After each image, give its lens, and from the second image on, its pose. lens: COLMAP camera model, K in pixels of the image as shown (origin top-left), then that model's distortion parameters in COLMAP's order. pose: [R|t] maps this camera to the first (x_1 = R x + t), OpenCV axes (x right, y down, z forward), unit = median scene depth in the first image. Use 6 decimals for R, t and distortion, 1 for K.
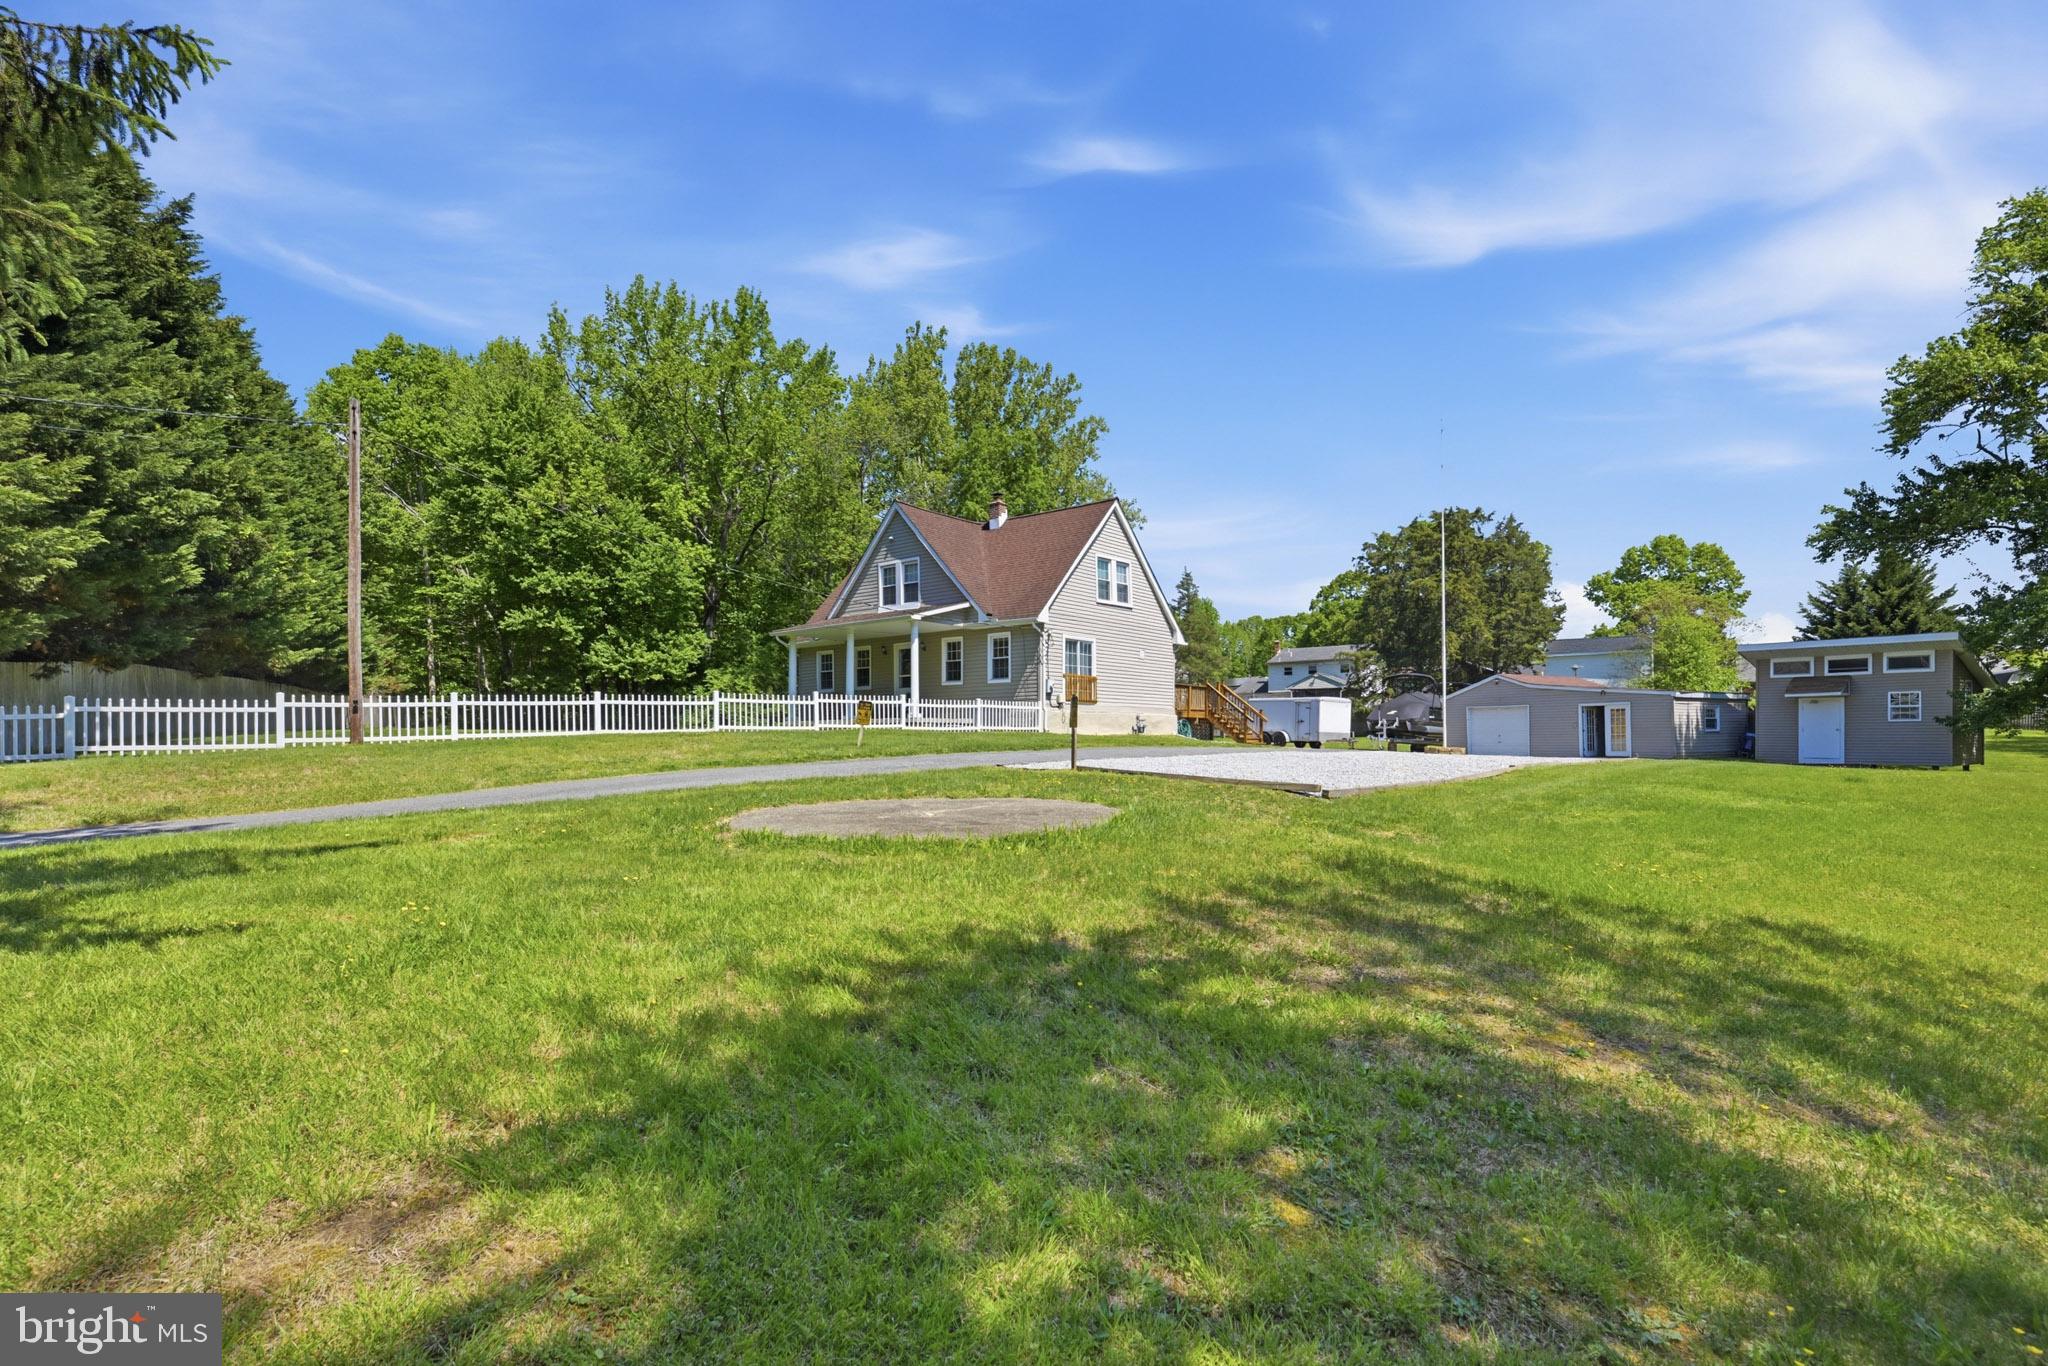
lens RADIAL K [[959.7, 0, 1027.5], [0, 959.7, 730.0], [0, 0, 1]] dist [-0.003266, -0.000338]
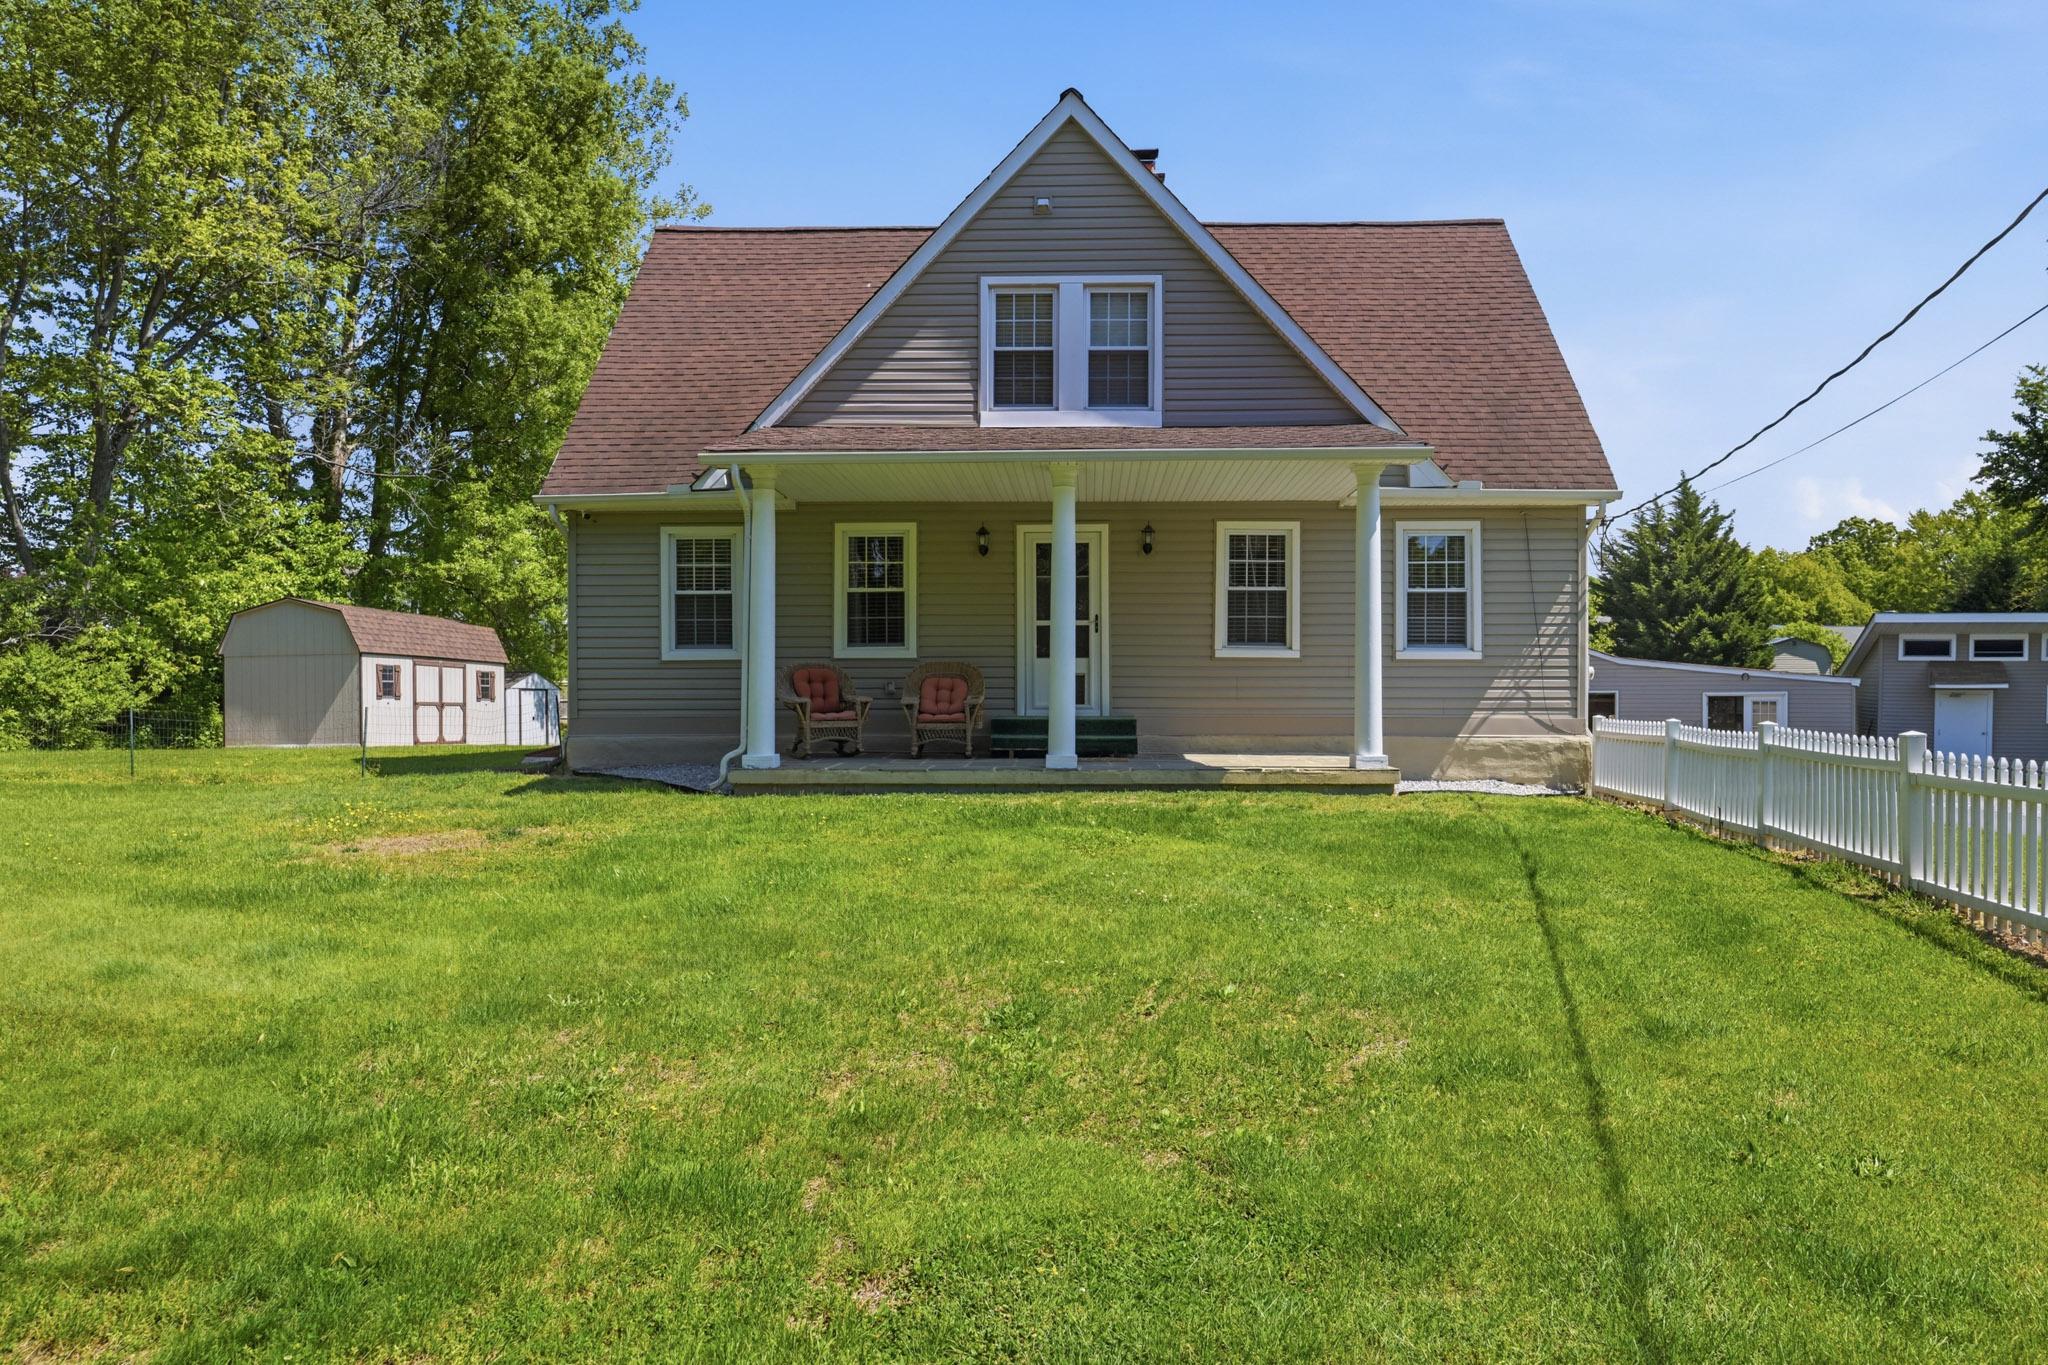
lens RADIAL K [[1408.4, 0, 1032.4], [0, 1408.4, 710.7], [0, 0, 1]] dist [0.016095, 0.001449]
pose [[0.795993, -0.004225, 0.605291, -0.432673], [-0.010112, 0.999743, 0.020276, -0.035107], [-0.605221, -0.022260, 0.795746, 0.602958]]
